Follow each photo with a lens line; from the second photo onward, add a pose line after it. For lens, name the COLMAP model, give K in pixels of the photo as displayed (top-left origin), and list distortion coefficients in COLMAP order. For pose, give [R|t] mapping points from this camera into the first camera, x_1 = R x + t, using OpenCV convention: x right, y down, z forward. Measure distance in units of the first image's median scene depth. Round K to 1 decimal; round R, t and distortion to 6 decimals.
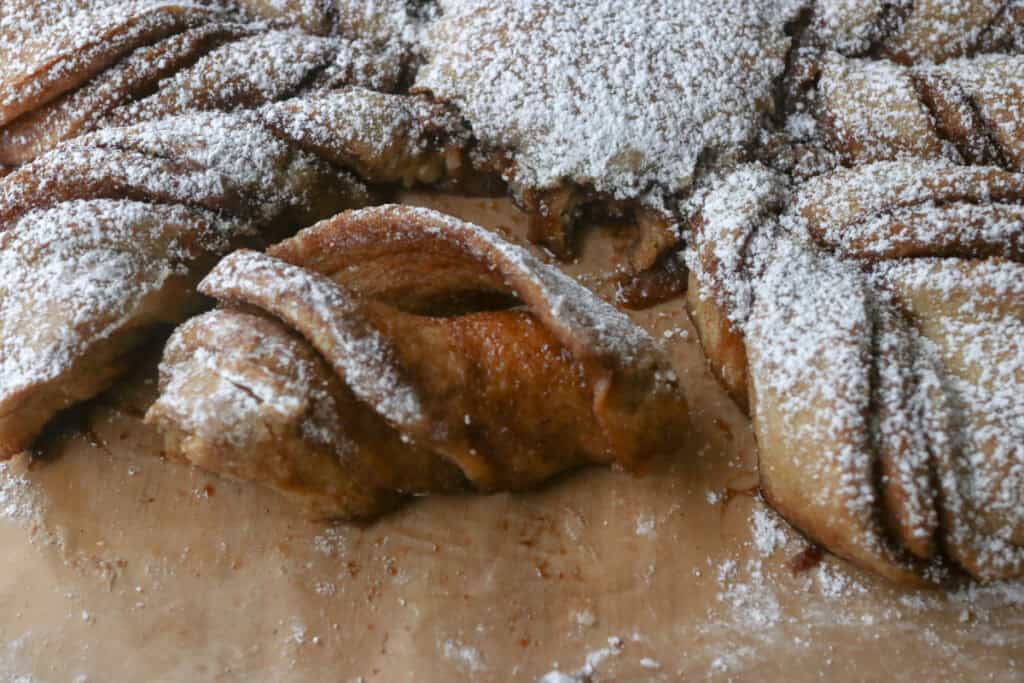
lens RADIAL K [[1672.5, 0, 501.3], [0, 1672.5, 345.0], [0, 0, 1]] dist [-0.054986, 0.000000]
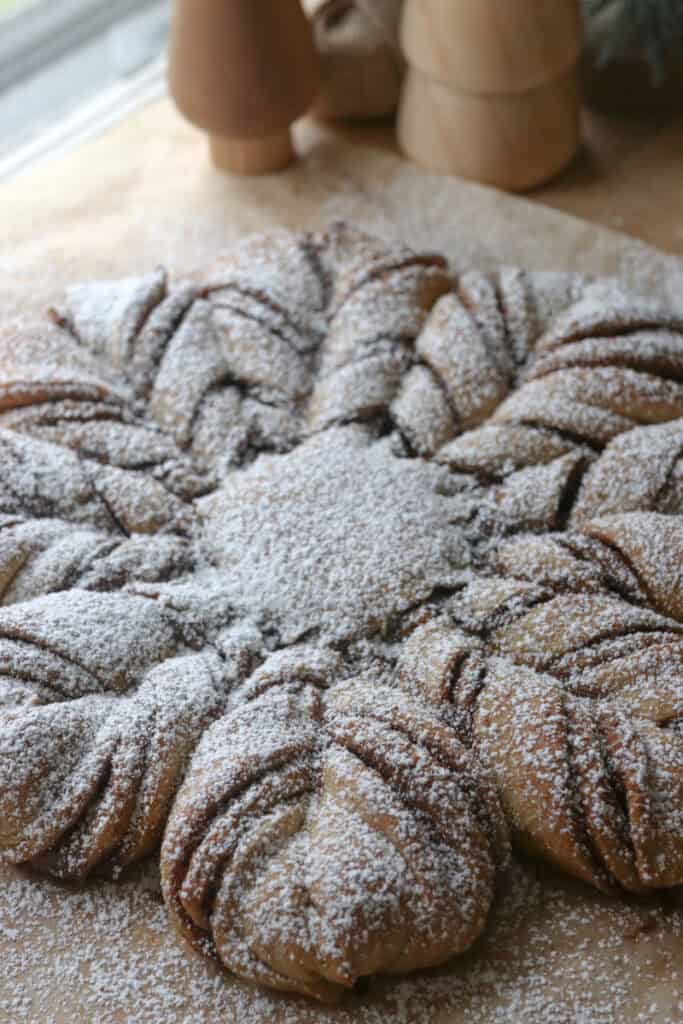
lens RADIAL K [[1672.5, 0, 338.0], [0, 1672.5, 508.7], [0, 0, 1]] dist [-0.054986, 0.000000]
pose [[0.770778, 0.428717, -0.471277, 0.774889], [-0.526093, 0.845515, -0.091271, -0.088109], [0.359343, 0.318285, 0.877250, -0.235594]]
